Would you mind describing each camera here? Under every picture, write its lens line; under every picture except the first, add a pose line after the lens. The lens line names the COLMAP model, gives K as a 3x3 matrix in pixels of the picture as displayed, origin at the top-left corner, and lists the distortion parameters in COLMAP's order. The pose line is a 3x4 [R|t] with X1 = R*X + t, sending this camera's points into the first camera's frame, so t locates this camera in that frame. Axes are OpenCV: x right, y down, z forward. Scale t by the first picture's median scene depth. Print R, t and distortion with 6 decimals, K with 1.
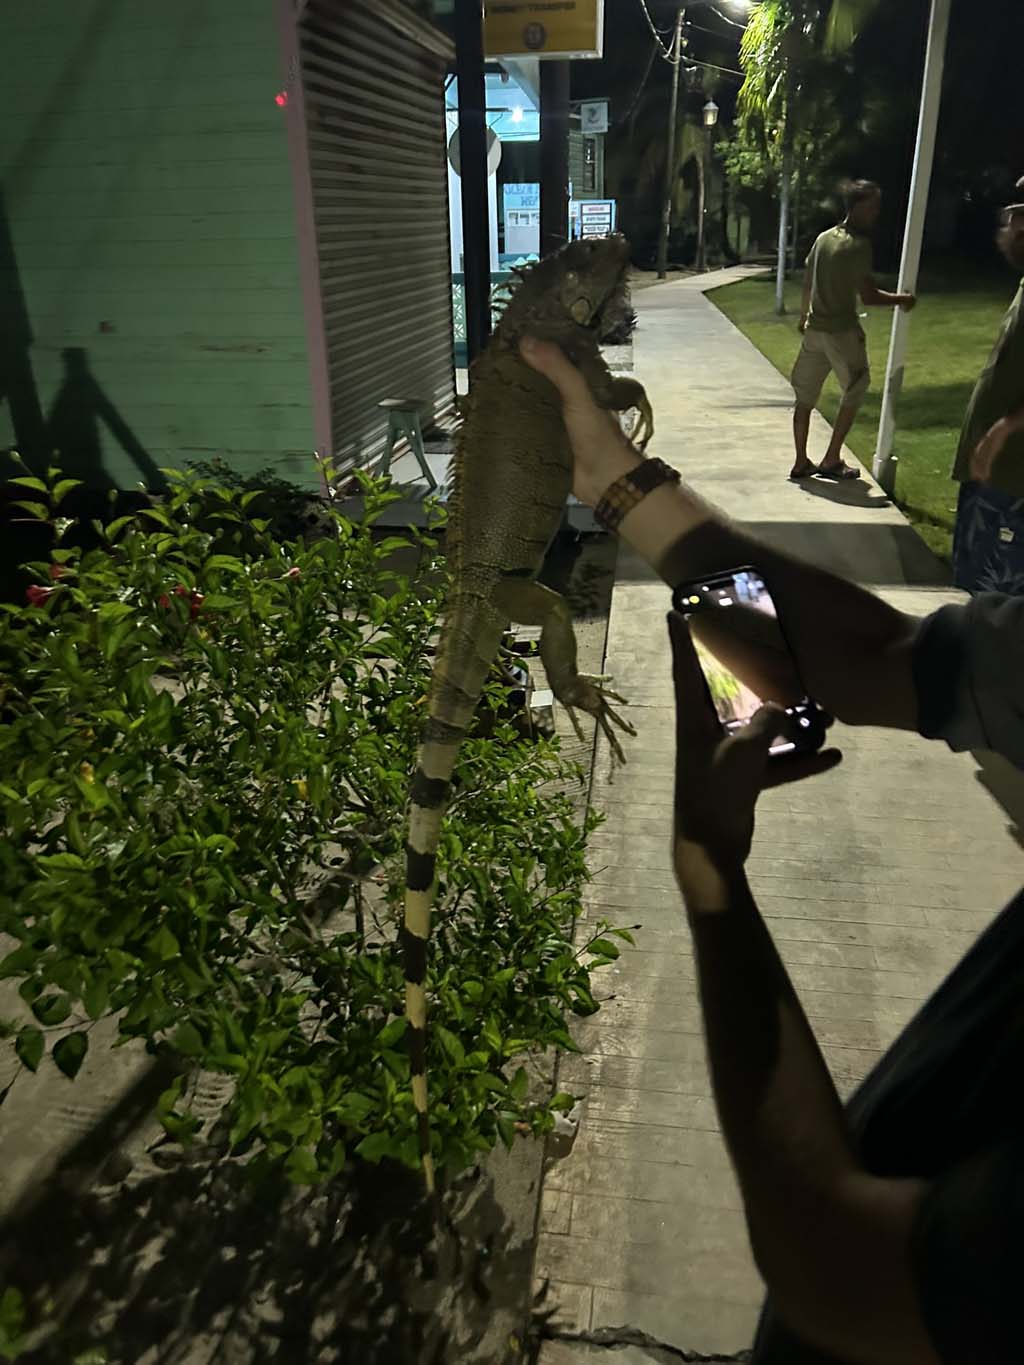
lens RADIAL K [[1036.0, 0, 505.2], [0, 1036.0, 690.8], [0, 0, 1]] dist [0.026927, -0.039187]
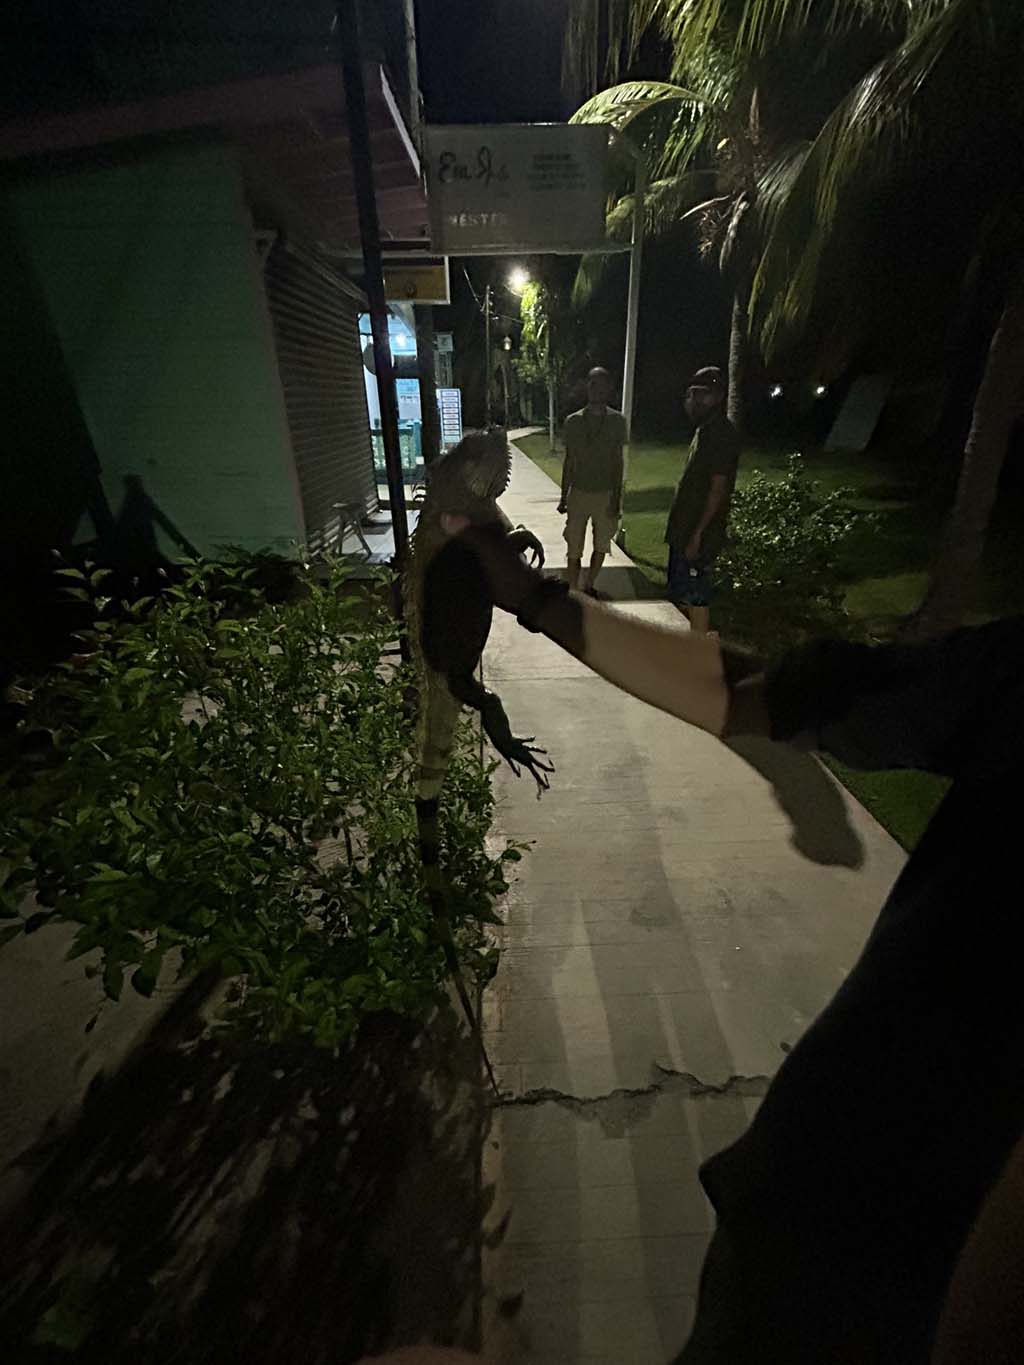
lens RADIAL K [[555.7, 0, 514.9], [0, 555.7, 677.7], [0, 0, 1]] dist [-0.008854, 0.000744]
pose [[0.982174, -0.074247, 0.172689, -0.021682], [0.068187, 0.996839, 0.040769, -0.043267], [-0.175170, -0.028267, 0.984132, 0.152605]]
